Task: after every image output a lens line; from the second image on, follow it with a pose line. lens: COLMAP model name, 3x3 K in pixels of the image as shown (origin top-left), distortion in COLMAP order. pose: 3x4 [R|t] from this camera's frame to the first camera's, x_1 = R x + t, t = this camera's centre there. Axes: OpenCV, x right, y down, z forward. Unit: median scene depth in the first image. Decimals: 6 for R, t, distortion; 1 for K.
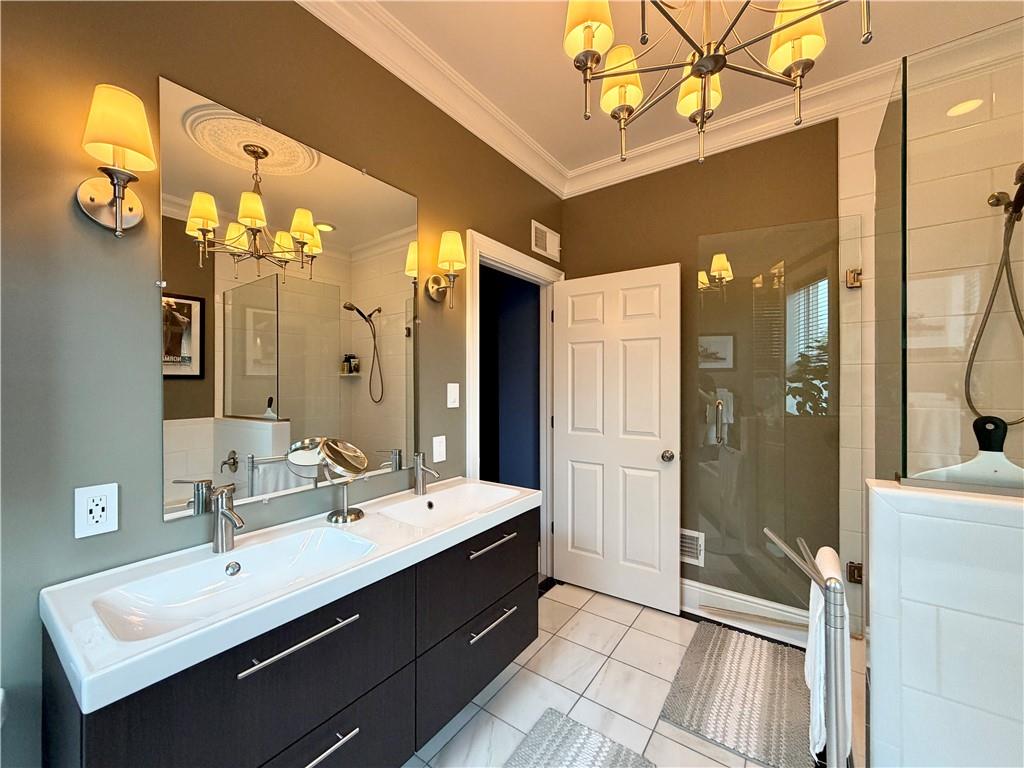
lens RADIAL K [[408.9, 0, 512.0], [0, 408.9, 384.0], [0, 0, 1]] dist [0.001781, -0.000120]
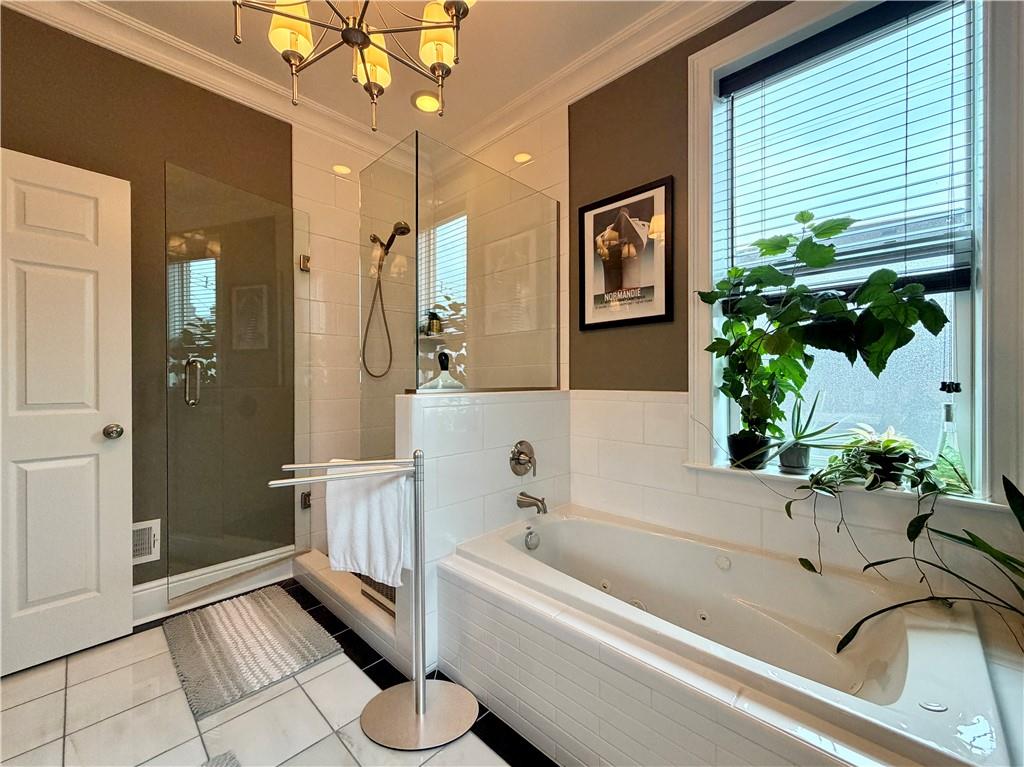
lens RADIAL K [[414.3, 0, 512.0], [0, 414.3, 383.5], [0, 0, 1]] dist [0.001205, 0.000056]
pose [[0.134926, -0.004810, 0.990844, -0.305747], [0.002664, 0.999986, 0.004491, 0.096741], [-0.990852, 0.002033, 0.134937, 0.193820]]
